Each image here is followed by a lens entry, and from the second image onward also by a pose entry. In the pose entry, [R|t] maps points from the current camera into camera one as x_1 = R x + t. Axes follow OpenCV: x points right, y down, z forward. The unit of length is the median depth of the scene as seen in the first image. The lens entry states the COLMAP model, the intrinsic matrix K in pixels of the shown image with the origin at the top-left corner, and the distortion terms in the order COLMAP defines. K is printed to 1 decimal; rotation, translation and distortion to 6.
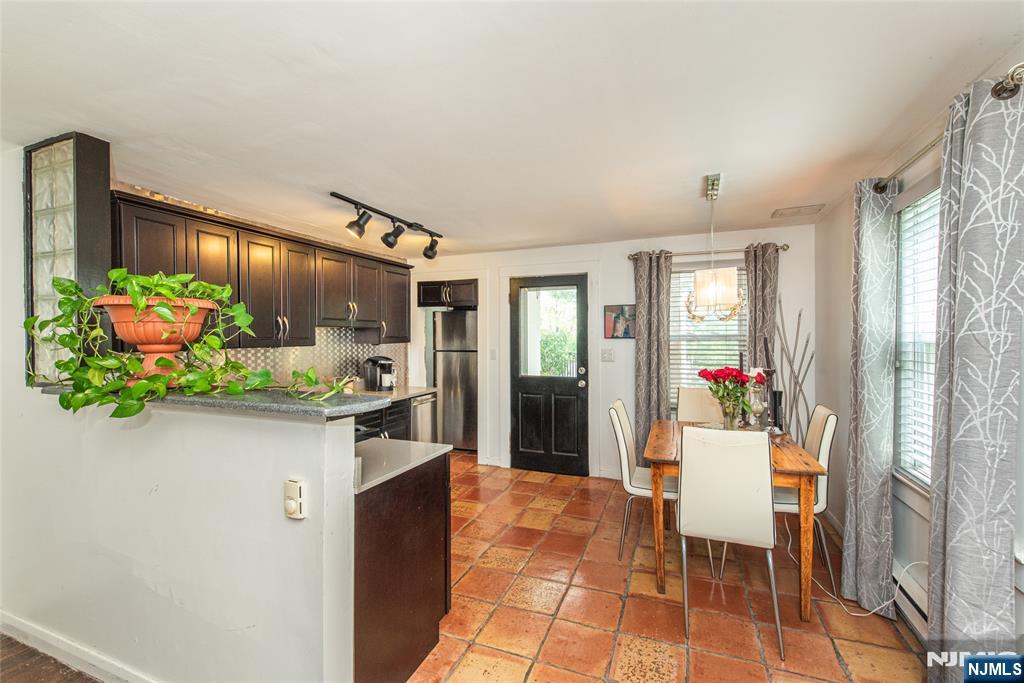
lens RADIAL K [[417.4, 0, 504.4], [0, 417.4, 342.2], [0, 0, 1]] dist [0.002386, 0.000030]
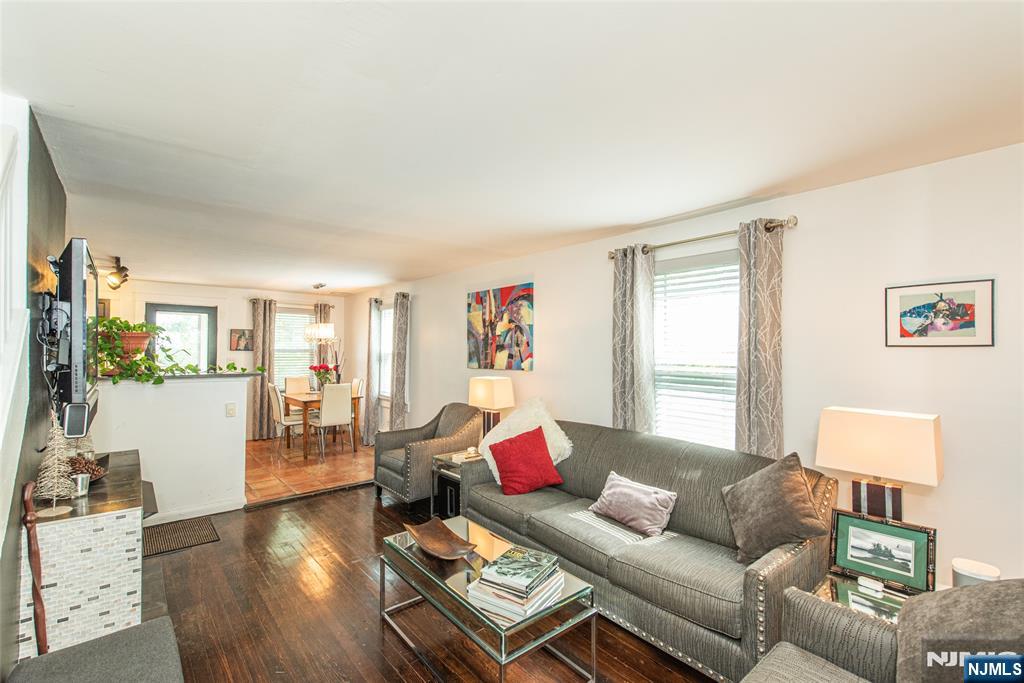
lens RADIAL K [[441.0, 0, 520.3], [0, 441.0, 344.6], [0, 0, 1]] dist [0.003662, 0.000109]
pose [[0.426622, 0.017610, 0.904258, -0.821926], [-0.000785, 0.999817, -0.019100, -0.001116], [-0.904429, 0.007439, 0.426558, -0.692658]]
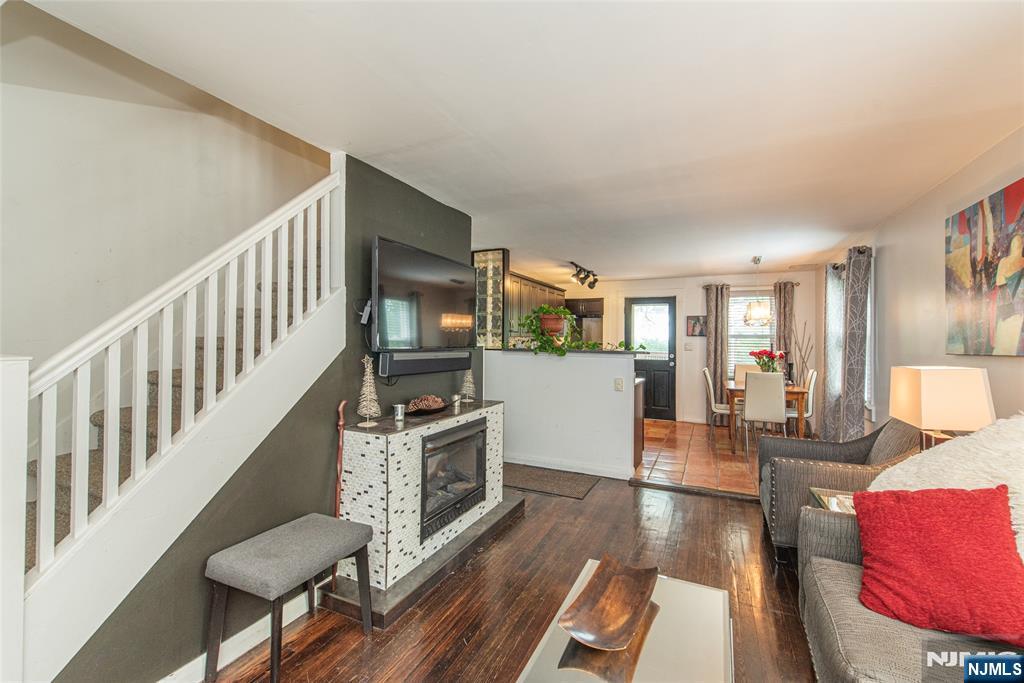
lens RADIAL K [[420.6, 0, 523.1], [0, 420.6, 339.2], [0, 0, 1]] dist [0.009818, -0.004078]
pose [[0.999783, 0.012573, -0.016613, -0.396597], [-0.012813, 0.999814, -0.014397, 0.036875], [0.016429, 0.014606, 0.999758, -0.697577]]
